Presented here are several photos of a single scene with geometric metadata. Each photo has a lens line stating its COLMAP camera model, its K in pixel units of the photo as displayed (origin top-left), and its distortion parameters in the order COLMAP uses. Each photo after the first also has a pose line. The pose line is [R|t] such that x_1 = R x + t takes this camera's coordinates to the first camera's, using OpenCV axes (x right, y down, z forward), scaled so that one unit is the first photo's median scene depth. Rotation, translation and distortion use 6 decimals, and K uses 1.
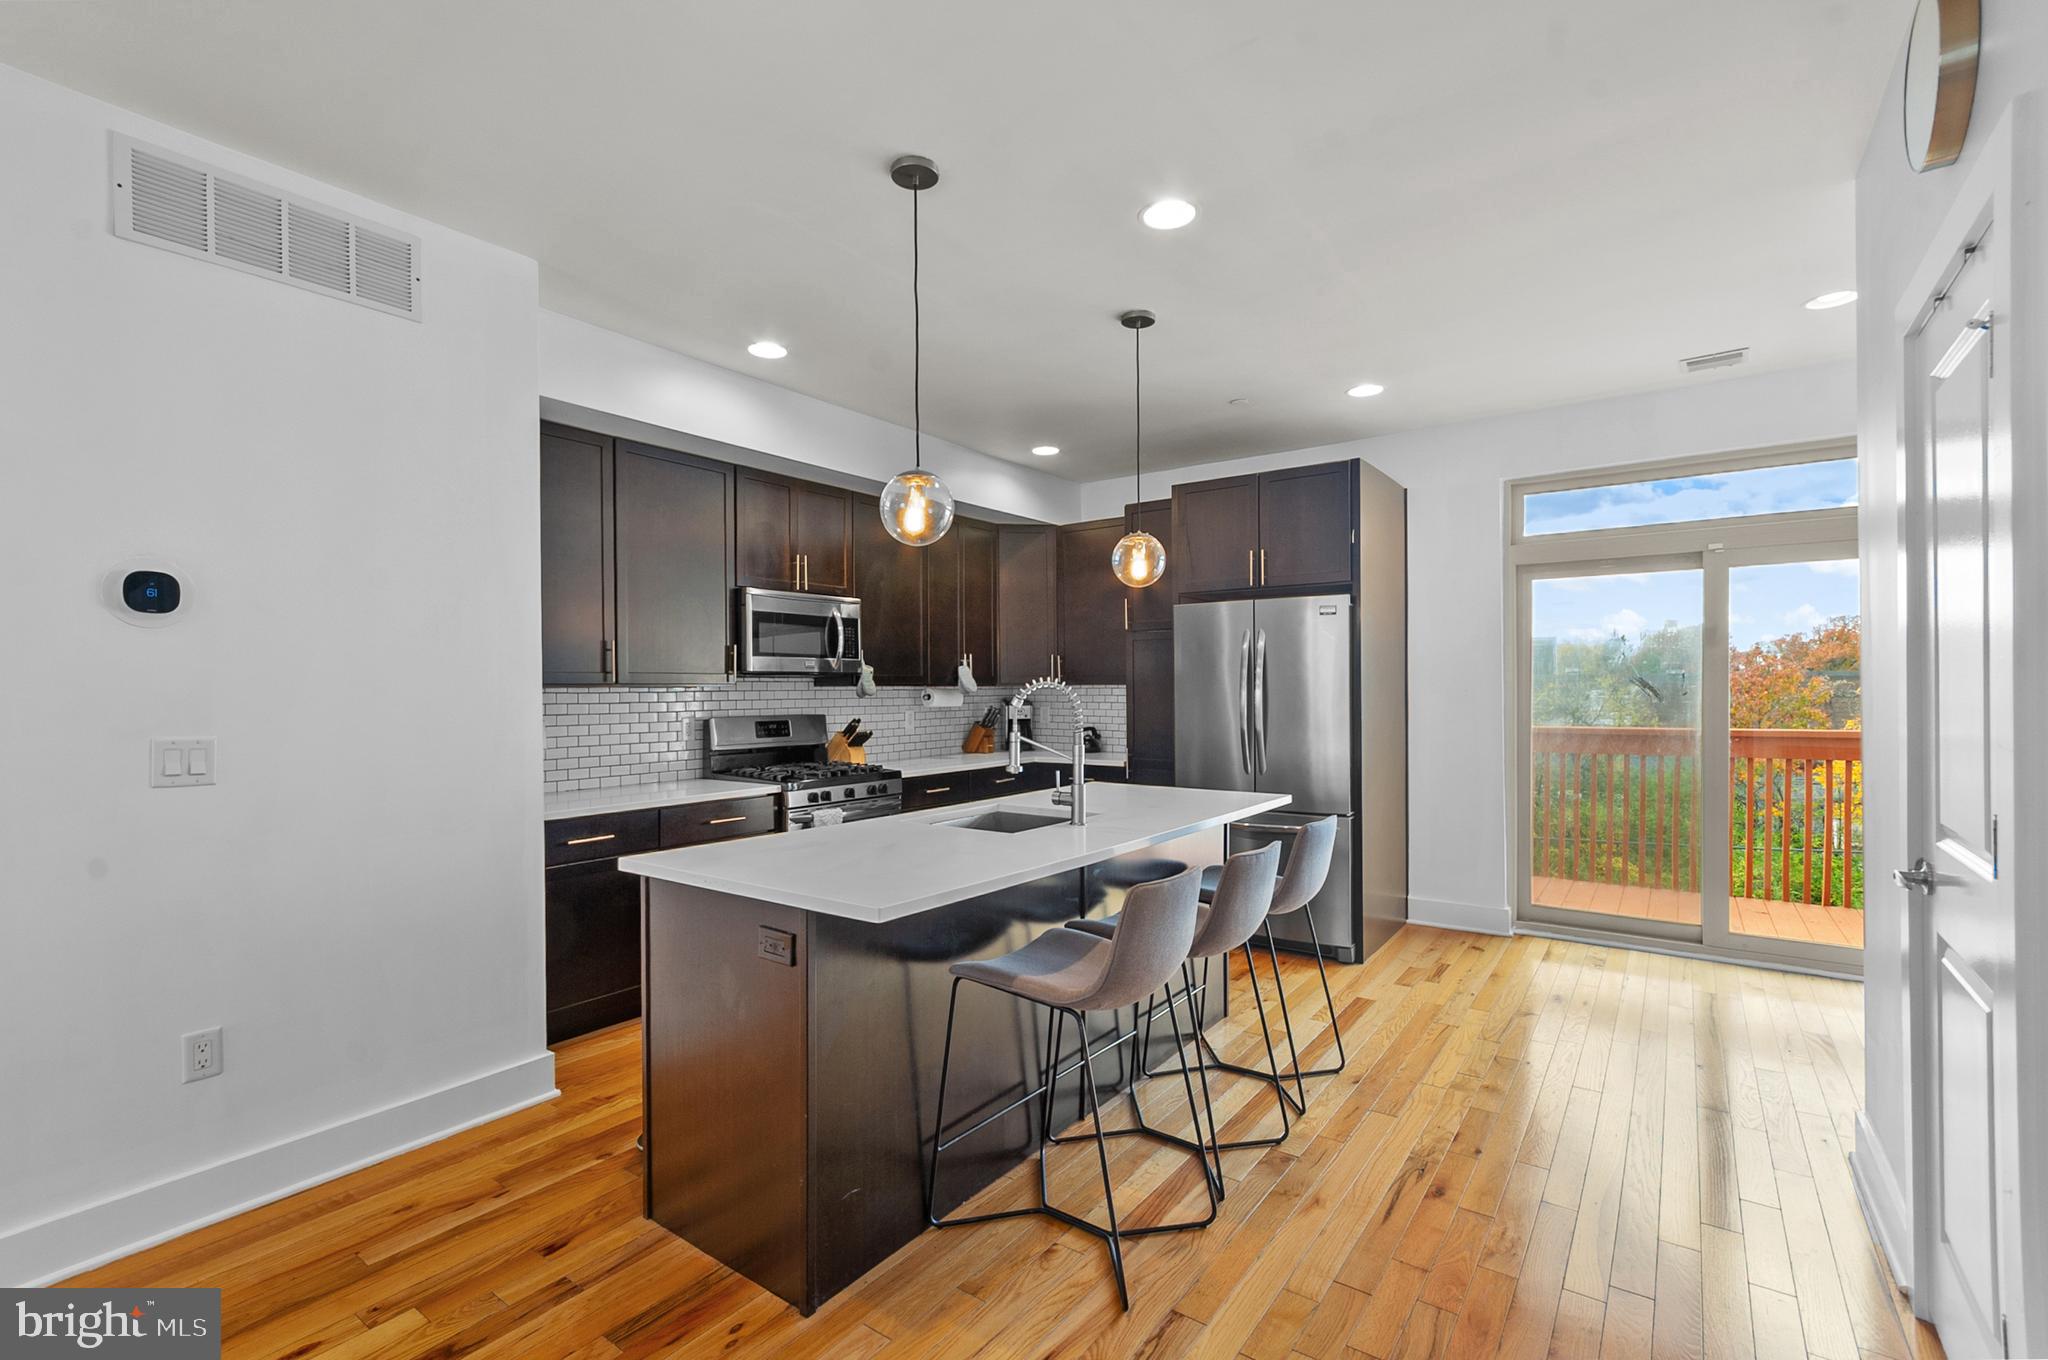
lens RADIAL K [[903.9, 0, 1013.9], [0, 903.9, 684.9], [0, 0, 1]] dist [0.002920, -0.000053]
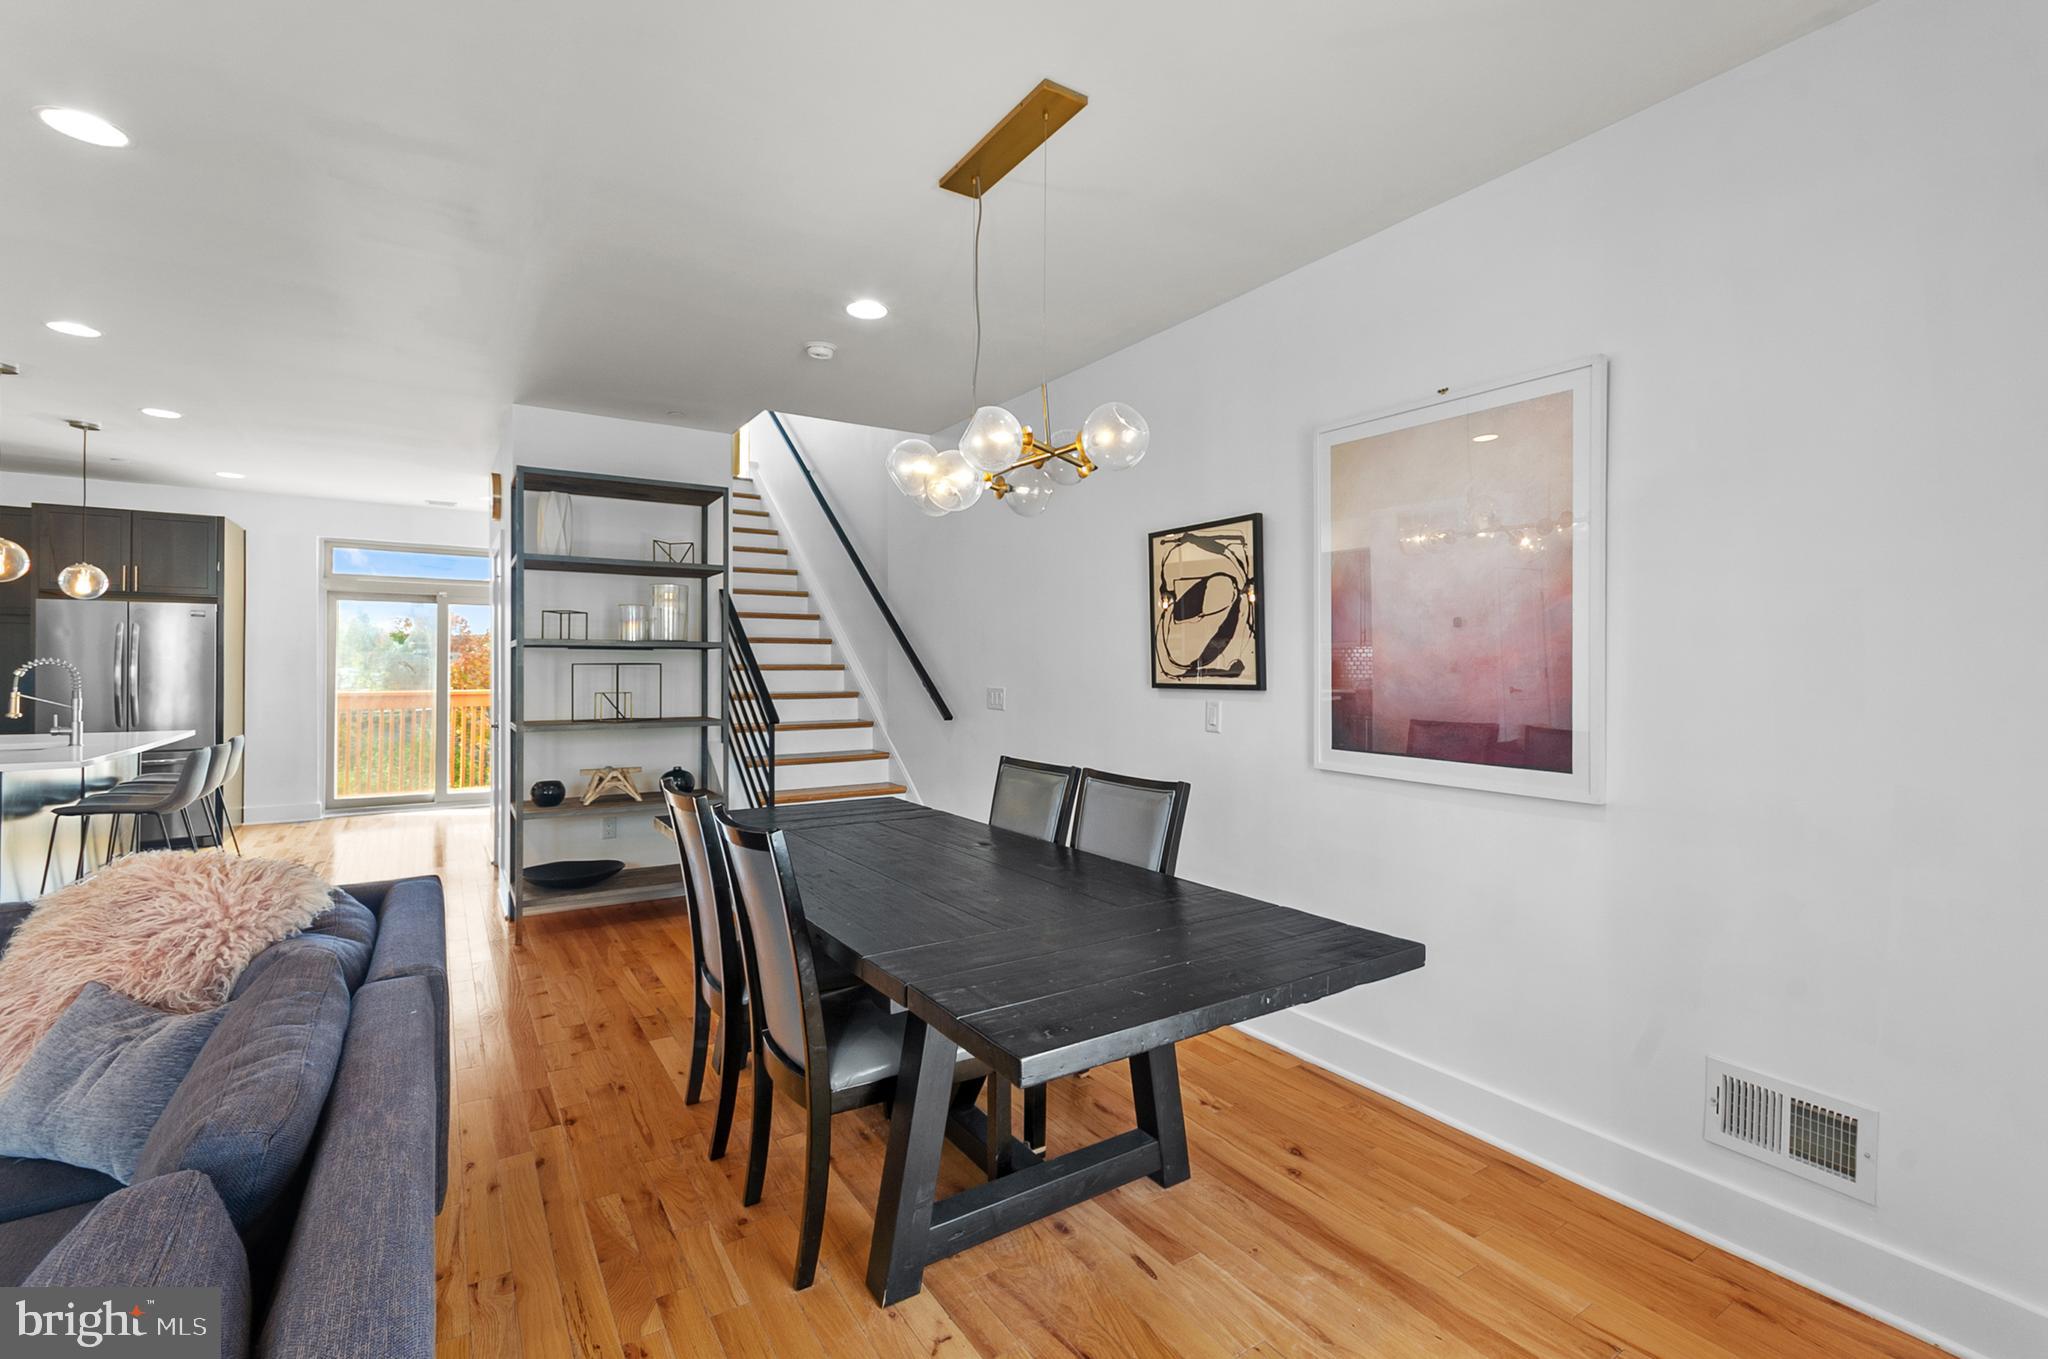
lens RADIAL K [[904.3, 0, 1023.2], [0, 904.3, 663.4], [0, 0, 1]] dist [0.003419, 0.000326]
pose [[0.345972, 0.007453, 0.938215, -0.556119], [-0.006595, 0.999963, -0.005512, -0.000495], [-0.938222, -0.004281, 0.346008, -0.758320]]
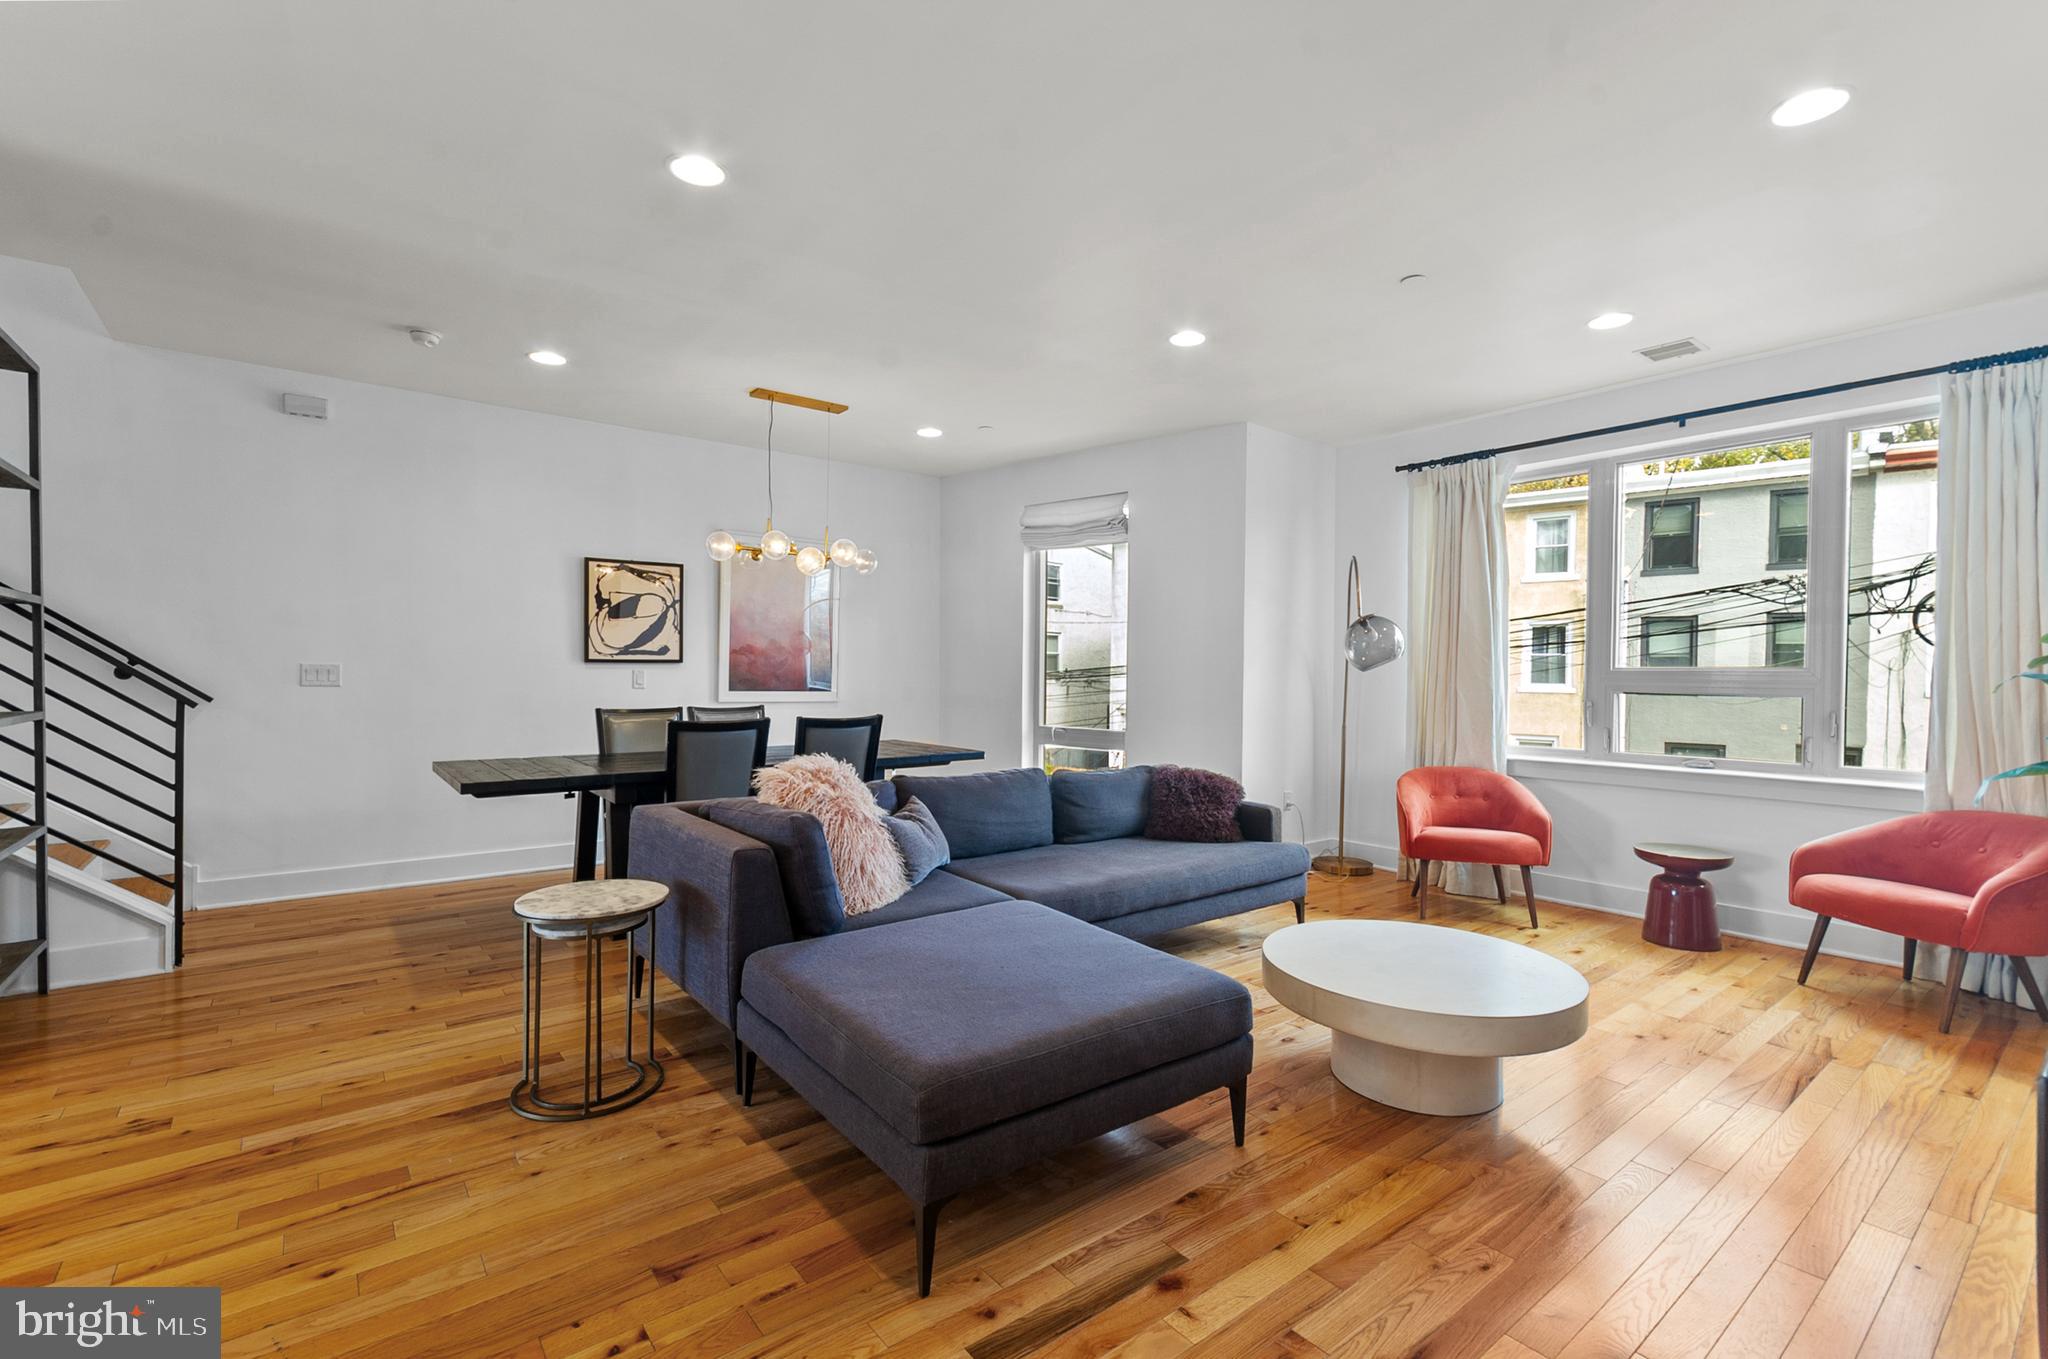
lens RADIAL K [[903.9, 0, 1013.9], [0, 903.9, 684.4], [0, 0, 1]] dist [0.002920, -0.000053]
pose [[-0.963551, -0.008951, 0.267374, -0.619855], [-0.005875, 0.999907, 0.012304, 0.027424], [-0.267459, 0.010285, -0.963514, 0.412088]]
